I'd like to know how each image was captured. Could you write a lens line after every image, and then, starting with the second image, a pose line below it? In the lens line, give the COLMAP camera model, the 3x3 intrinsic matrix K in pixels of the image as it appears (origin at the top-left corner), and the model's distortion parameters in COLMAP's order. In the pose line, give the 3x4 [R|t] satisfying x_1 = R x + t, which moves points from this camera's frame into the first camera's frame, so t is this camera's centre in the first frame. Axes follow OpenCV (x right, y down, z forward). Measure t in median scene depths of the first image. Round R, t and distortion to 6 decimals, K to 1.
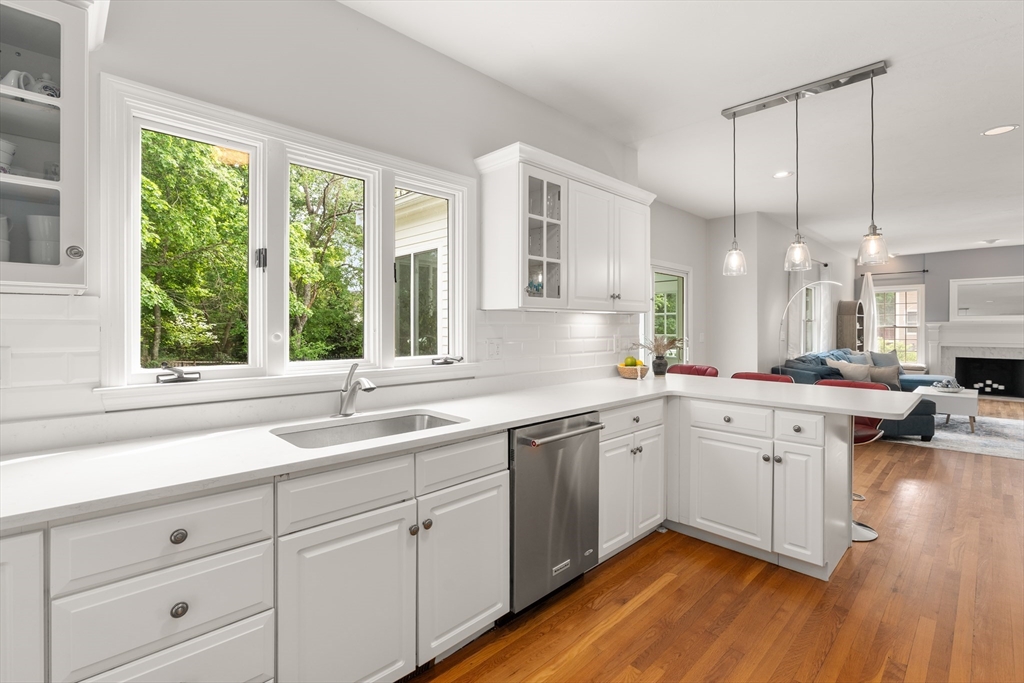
lens RADIAL K [[468.6, 0, 512.6], [0, 468.6, 328.7], [0, 0, 1]] dist [-0.010988, 0.004981]
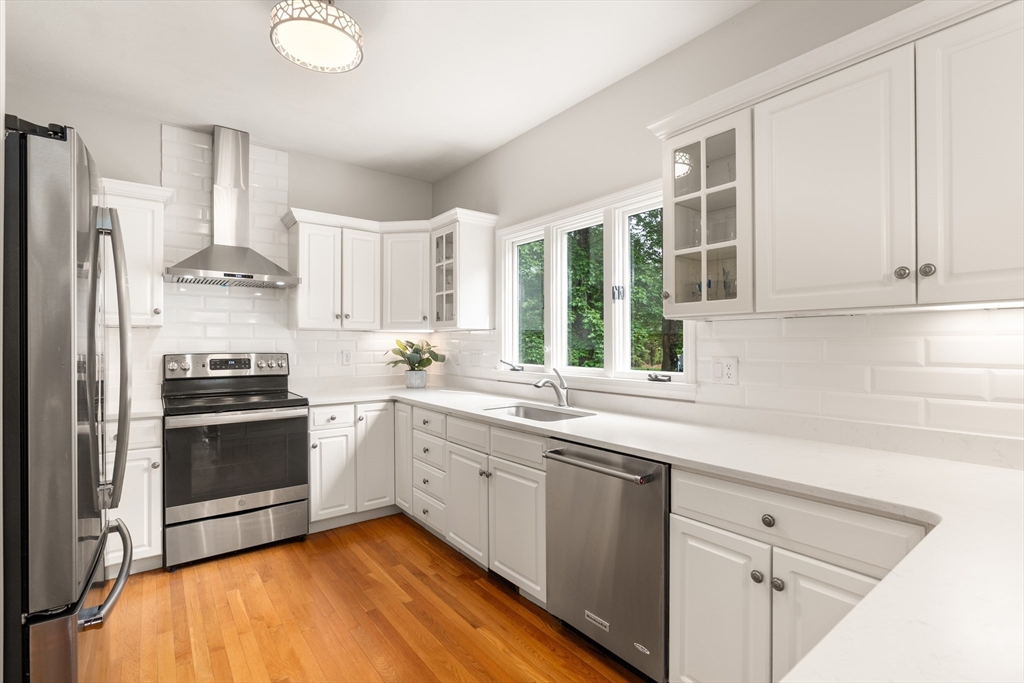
lens RADIAL K [[468.6, 0, 510.1], [0, 468.6, 343.6], [0, 0, 1]] dist [-0.010988, 0.004981]
pose [[-0.118666, 0.001287, -0.992933, 0.830248], [-0.002280, 0.999996, 0.001568, -0.001557], [0.992932, 0.002450, -0.118662, 0.800056]]
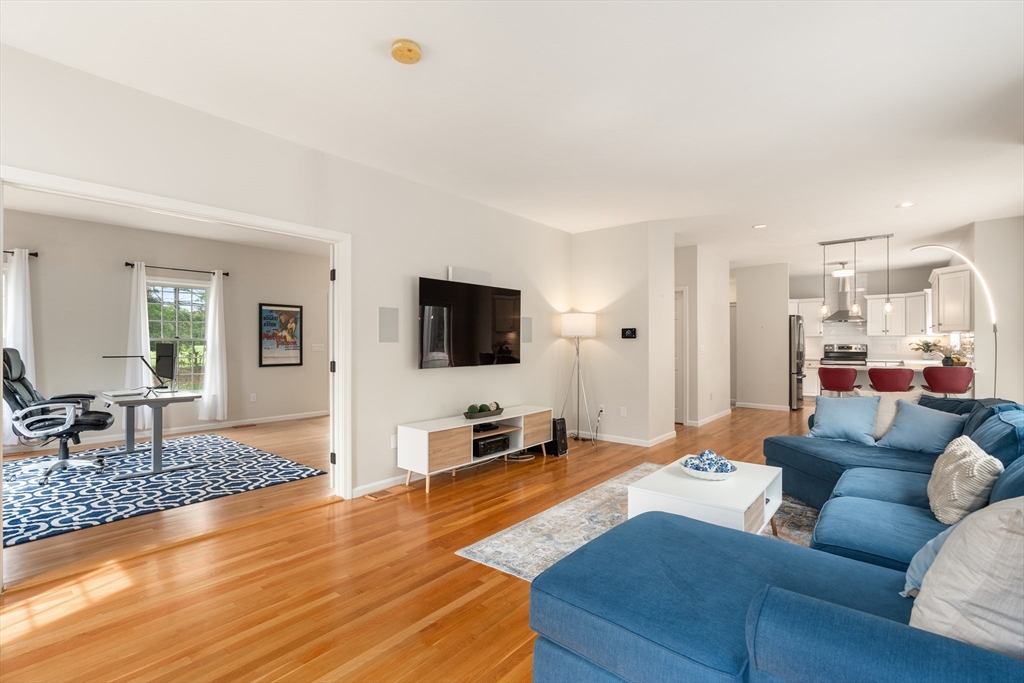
lens RADIAL K [[468.6, 0, 508.3], [0, 468.6, 343.7], [0, 0, 1]] dist [-0.010988, 0.004981]
pose [[-0.995313, 0.001921, -0.096683, 2.894544], [0.001657, 0.999995, 0.002816, 0.007161], [0.096688, 0.002643, -0.995311, 3.572367]]
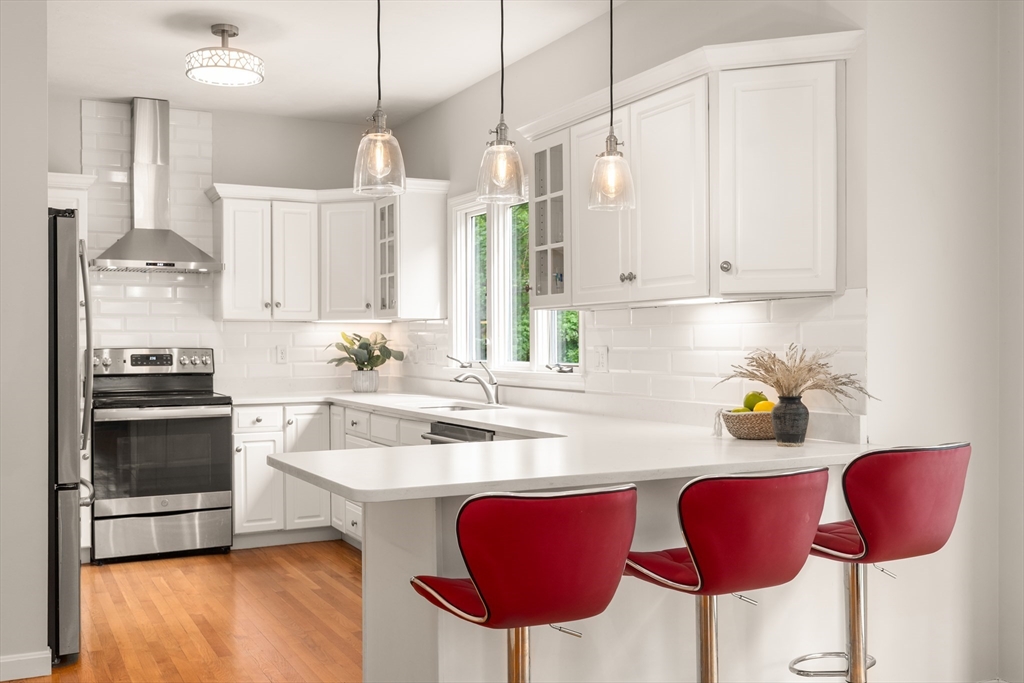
lens RADIAL K [[1011.7, 0, 515.5], [0, 1011.7, 349.6], [0, 0, 1]] dist [0.009773, 0.000000]
pose [[-0.294668, 0.008106, -0.955565, 1.766205], [0.001248, 0.999966, 0.008098, 0.013982], [0.955599, 0.001194, -0.294668, 1.475768]]
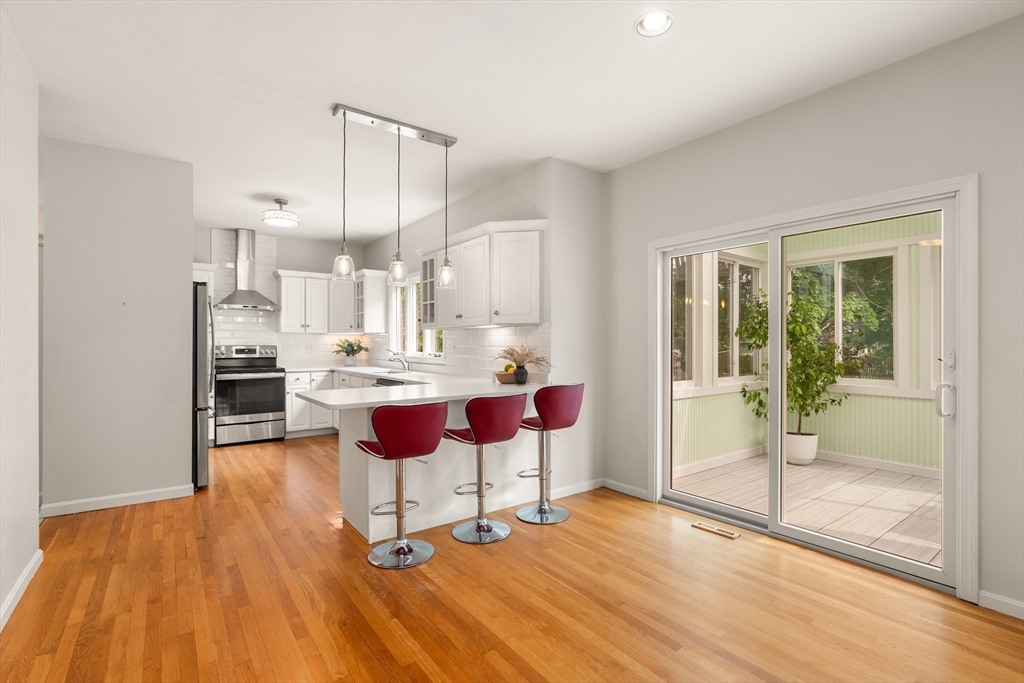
lens RADIAL K [[468.6, 0, 510.3], [0, 468.6, 344.4], [0, 0, 1]] dist [-0.010988, 0.004981]
pose [[-0.135459, 0.002430, -0.990780, 1.892937], [-0.001959, 0.999994, 0.002721, 0.013266], [0.990781, 0.002309, -0.135454, 1.595840]]
